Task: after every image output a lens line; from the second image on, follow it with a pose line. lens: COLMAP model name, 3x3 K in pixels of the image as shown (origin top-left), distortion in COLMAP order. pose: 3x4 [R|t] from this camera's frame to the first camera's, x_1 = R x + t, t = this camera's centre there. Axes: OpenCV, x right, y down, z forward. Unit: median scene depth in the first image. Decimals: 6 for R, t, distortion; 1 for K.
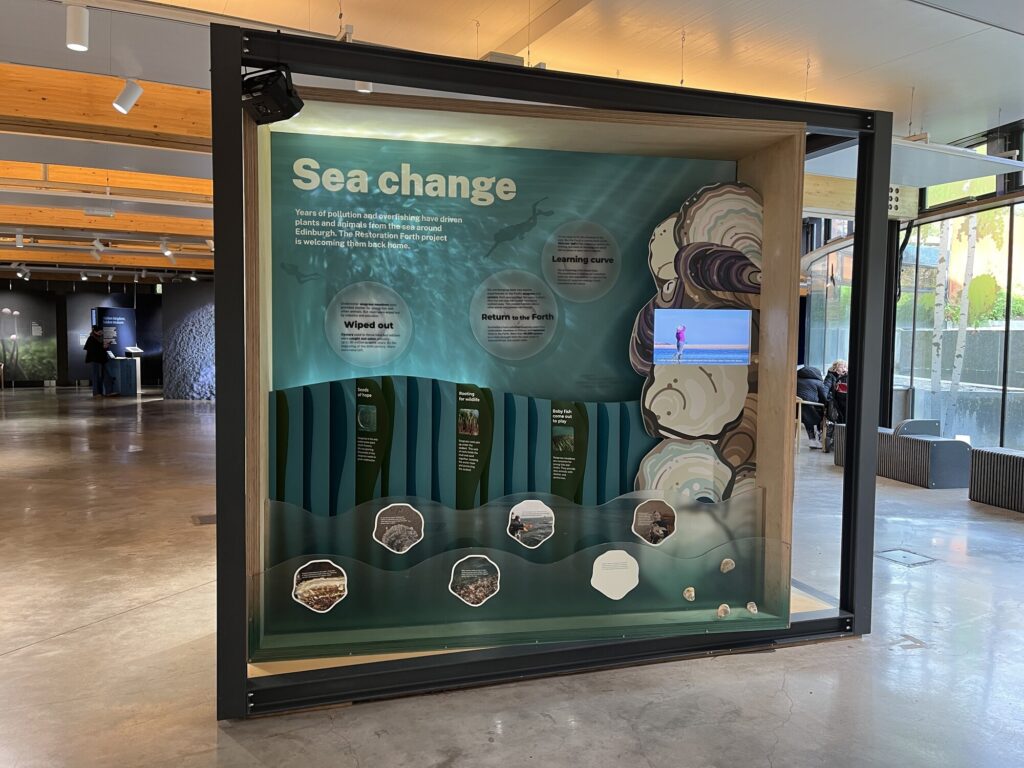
lens RADIAL K [[765.6, 0, 504.9], [0, 765.6, 384.8], [0, 0, 1]] dist [0.043031, -0.004556]
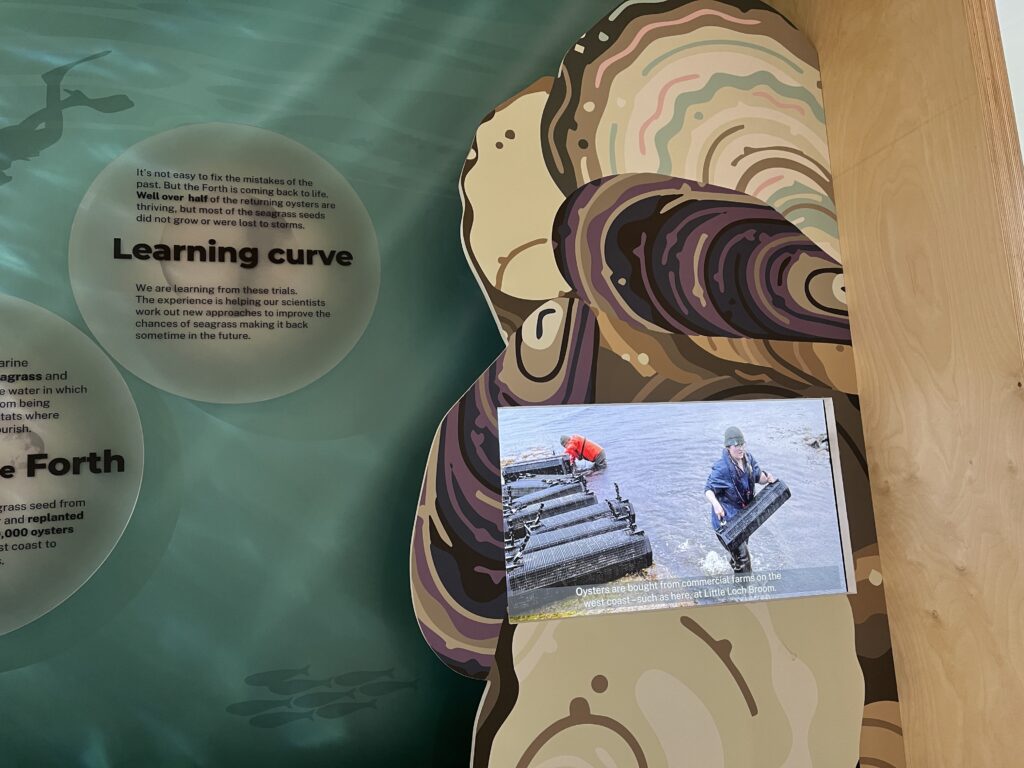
lens RADIAL K [[765.6, 0, 512.0], [0, 765.6, 378.9], [0, 0, 1]] dist [0.043031, -0.004556]
pose [[0.991336, -0.045988, 0.123035, 0.167533], [0.071725, 0.974251, -0.213753, -0.051204], [-0.110037, 0.220725, 0.969109, 0.736683]]
